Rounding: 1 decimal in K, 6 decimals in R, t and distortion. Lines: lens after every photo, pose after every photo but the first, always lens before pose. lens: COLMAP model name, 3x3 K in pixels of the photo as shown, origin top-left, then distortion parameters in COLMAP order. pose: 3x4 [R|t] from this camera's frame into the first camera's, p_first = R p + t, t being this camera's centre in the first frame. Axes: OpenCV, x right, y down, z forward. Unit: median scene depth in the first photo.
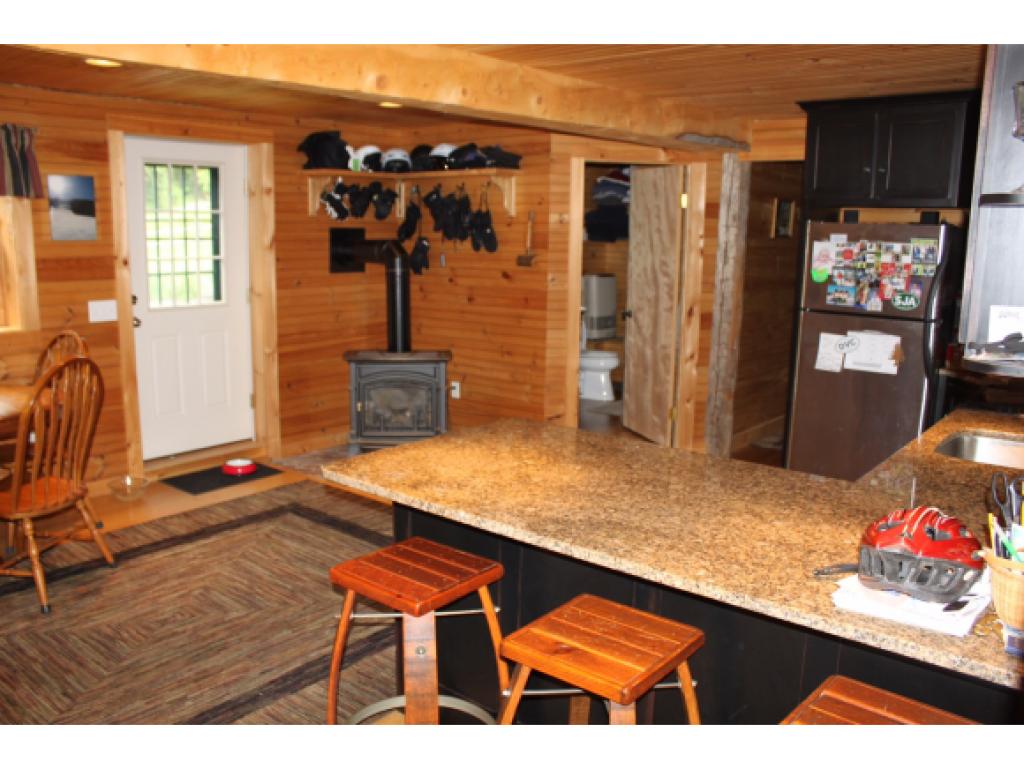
lens RADIAL K [[864.3, 0, 504.0], [0, 864.3, 387.0], [0, 0, 1]] dist [-0.167669, 0.205705]
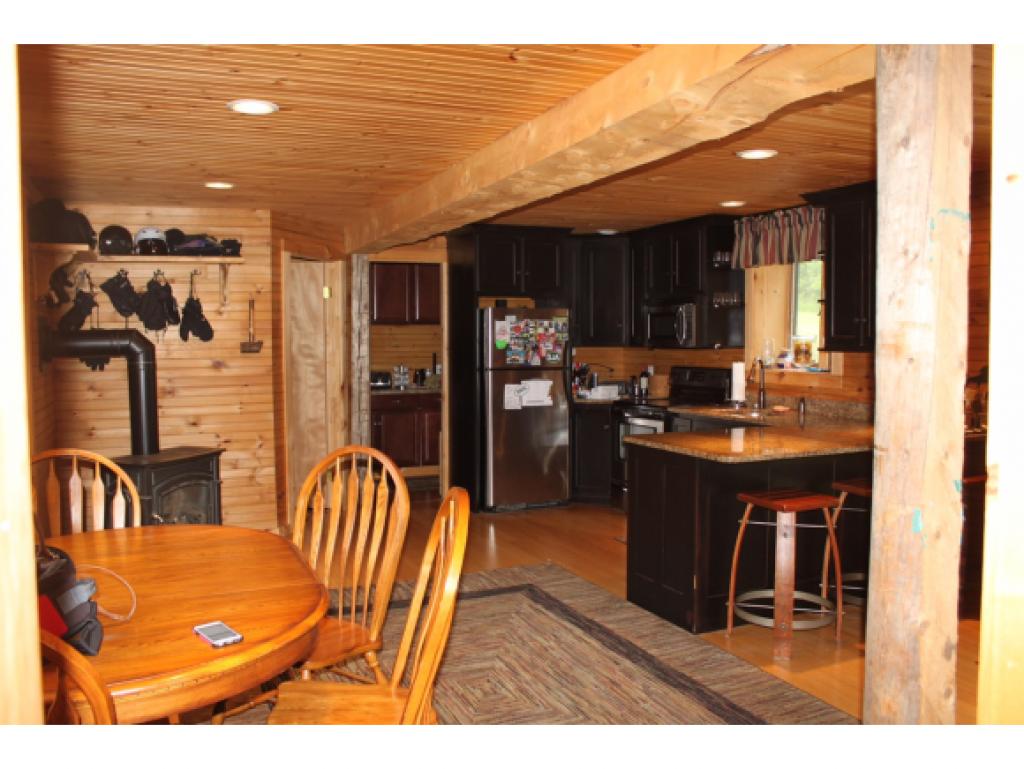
lens RADIAL K [[864.3, 0, 504.0], [0, 864.3, 387.0], [0, 0, 1]] dist [-0.167669, 0.205705]
pose [[0.454232, -0.074463, 0.887766, -0.947485], [0.173873, 0.984748, -0.006366, -0.051845], [-0.873751, 0.157250, 0.460251, 0.341626]]
